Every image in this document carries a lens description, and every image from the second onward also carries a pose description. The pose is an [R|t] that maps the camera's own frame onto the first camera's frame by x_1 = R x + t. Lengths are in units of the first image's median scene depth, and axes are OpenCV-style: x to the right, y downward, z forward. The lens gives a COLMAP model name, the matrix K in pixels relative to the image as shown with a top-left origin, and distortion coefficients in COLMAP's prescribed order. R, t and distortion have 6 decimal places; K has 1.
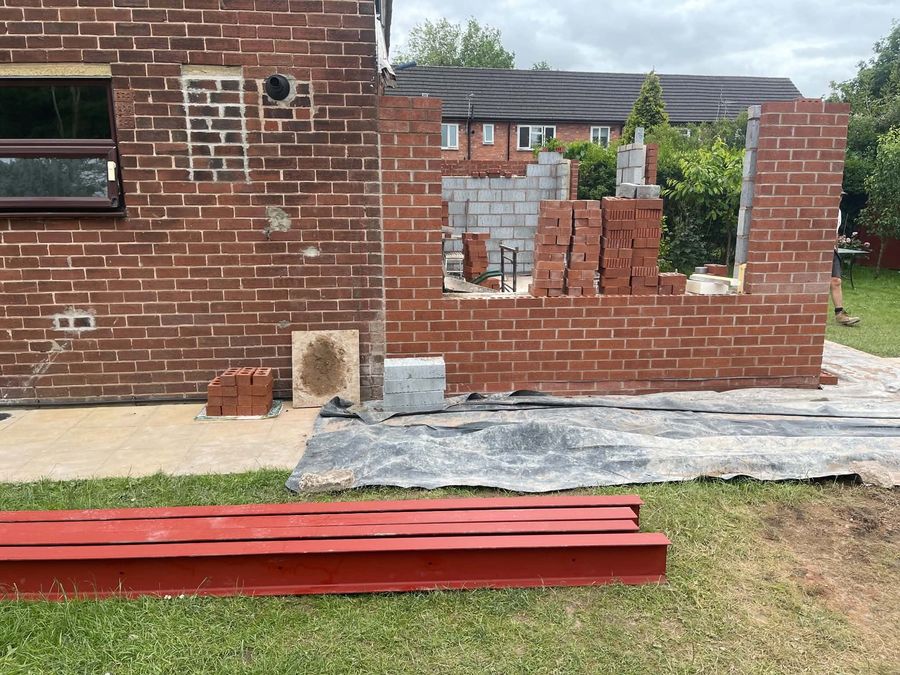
lens RADIAL K [[676.6, 0, 454.7], [0, 676.6, 340.0], [0, 0, 1]] dist [0.070713, -0.086978]
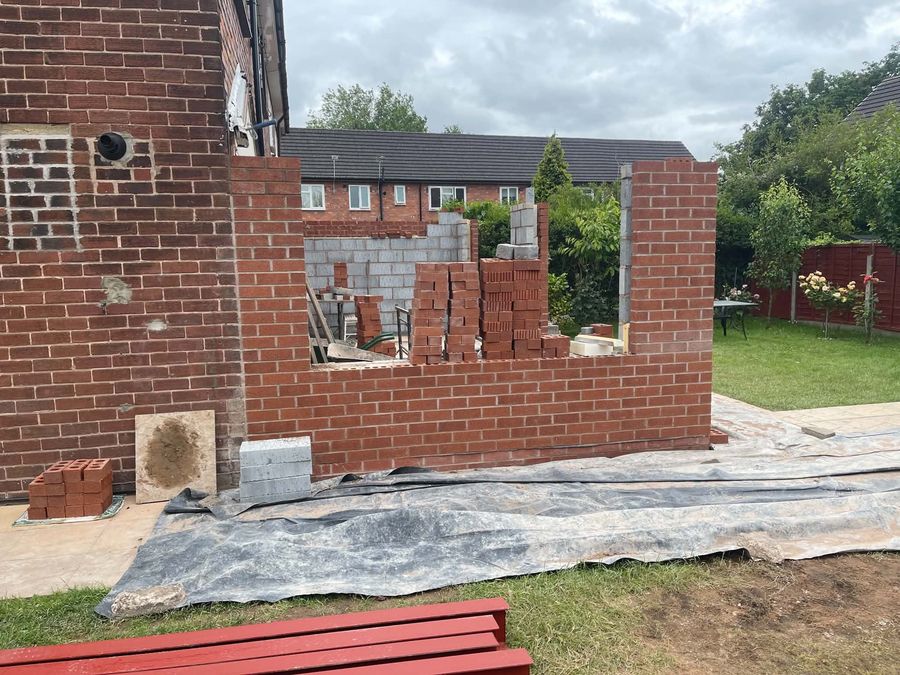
lens RADIAL K [[676.6, 0, 449.9], [0, 676.6, 342.5], [0, 0, 1]] dist [0.070713, -0.086978]
pose [[0.994085, -0.032835, 0.103523, 0.076215], [0.040949, 0.996170, -0.077259, -0.021245], [-0.100589, 0.081041, 0.991622, 0.071354]]
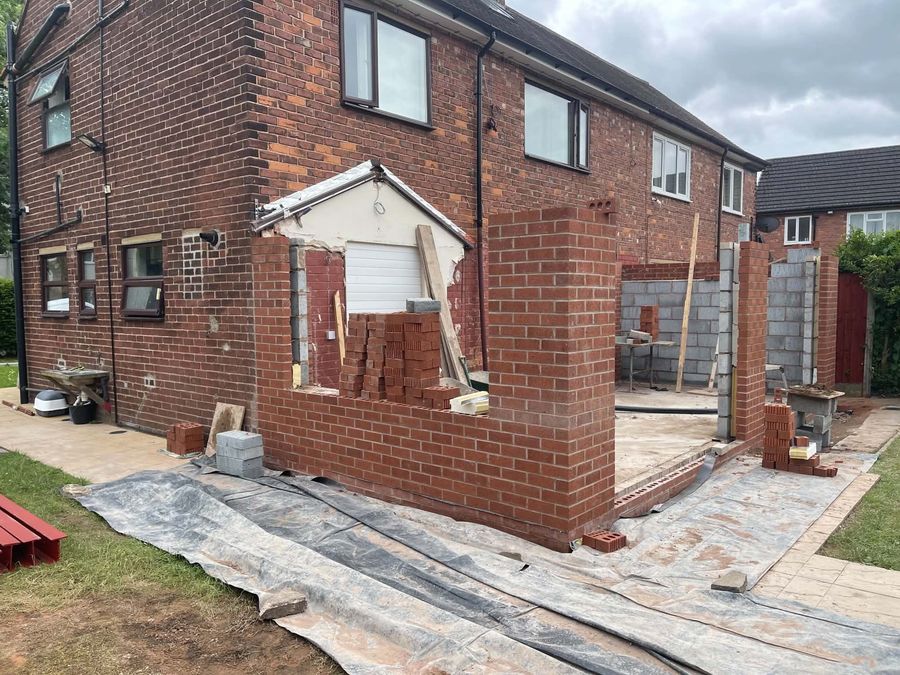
lens RADIAL K [[676.6, 0, 451.8], [0, 676.6, 337.7], [0, 0, 1]] dist [0.070713, -0.086978]
pose [[0.687947, 0.039056, -0.724709, 1.104997], [-0.142612, 0.986358, -0.082221, -0.096555], [0.711611, 0.159916, 0.684132, 0.351806]]
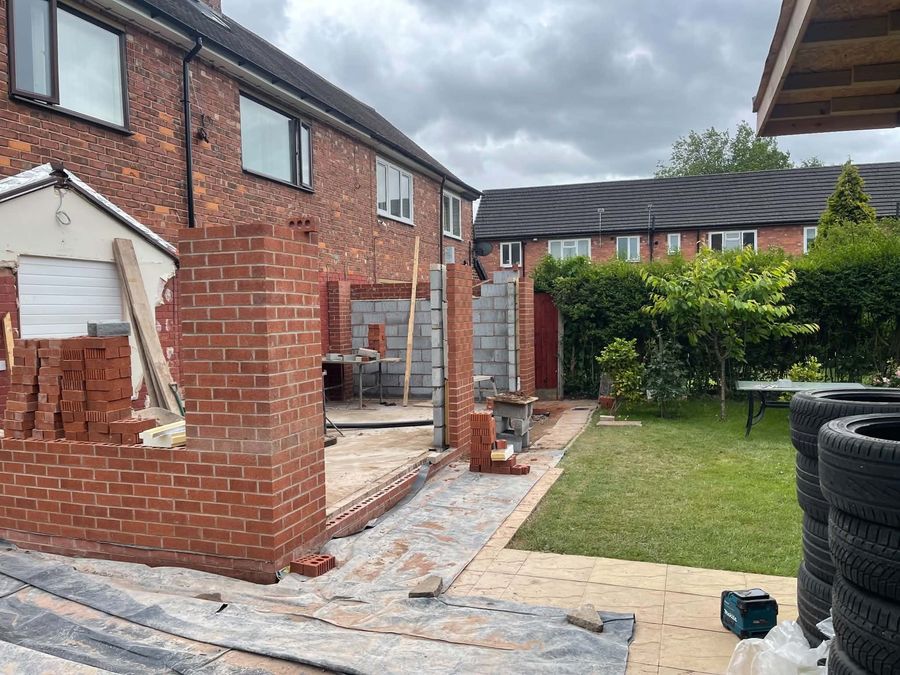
lens RADIAL K [[676.6, 0, 447.2], [0, 676.6, 342.1], [0, 0, 1]] dist [0.070713, -0.086978]
pose [[0.900302, 0.000044, -0.435265, 1.141099], [-0.068938, 0.987393, -0.142491, -0.105464], [0.429771, 0.158291, 0.888955, 0.398383]]
